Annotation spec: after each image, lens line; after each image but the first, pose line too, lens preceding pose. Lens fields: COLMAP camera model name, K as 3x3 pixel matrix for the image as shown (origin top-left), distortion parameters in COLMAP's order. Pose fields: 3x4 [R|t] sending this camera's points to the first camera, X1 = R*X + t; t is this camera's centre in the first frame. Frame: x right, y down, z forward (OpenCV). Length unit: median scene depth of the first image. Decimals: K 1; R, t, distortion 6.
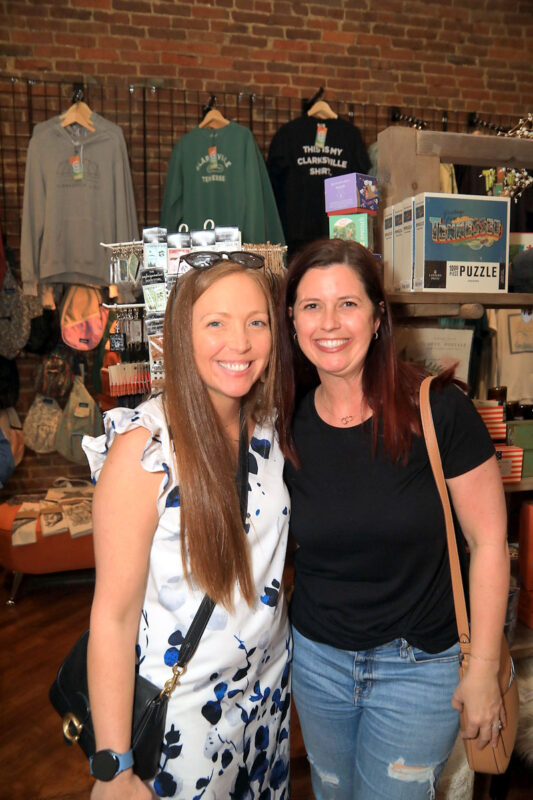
lens RADIAL K [[632.9, 0, 271.1], [0, 632.9, 402.6], [0, 0, 1]] dist [-0.116022, 0.116532]
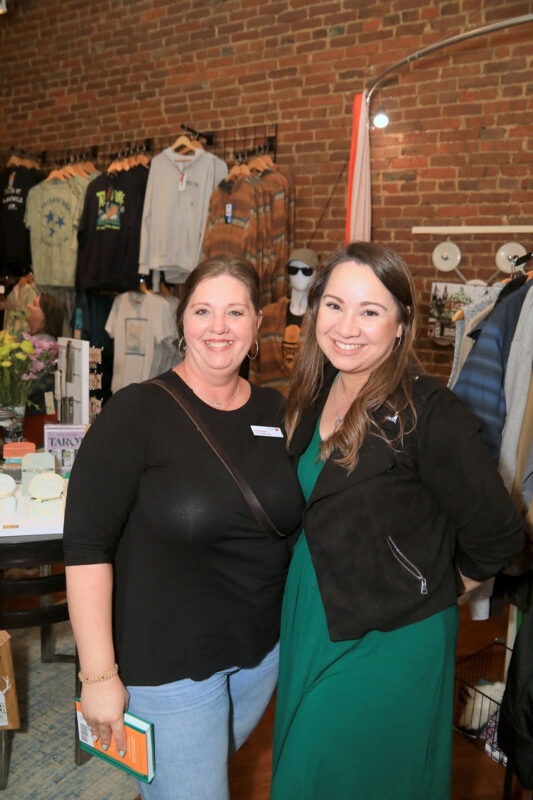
lens RADIAL K [[632.9, 0, 261.1], [0, 632.9, 403.3], [0, 0, 1]] dist [-0.116022, 0.116532]
pose [[0.725472, 0.149816, -0.671749, 1.448499], [-0.160311, 0.985958, 0.046760, -0.086841], [0.669321, 0.073766, 0.739302, 0.368580]]
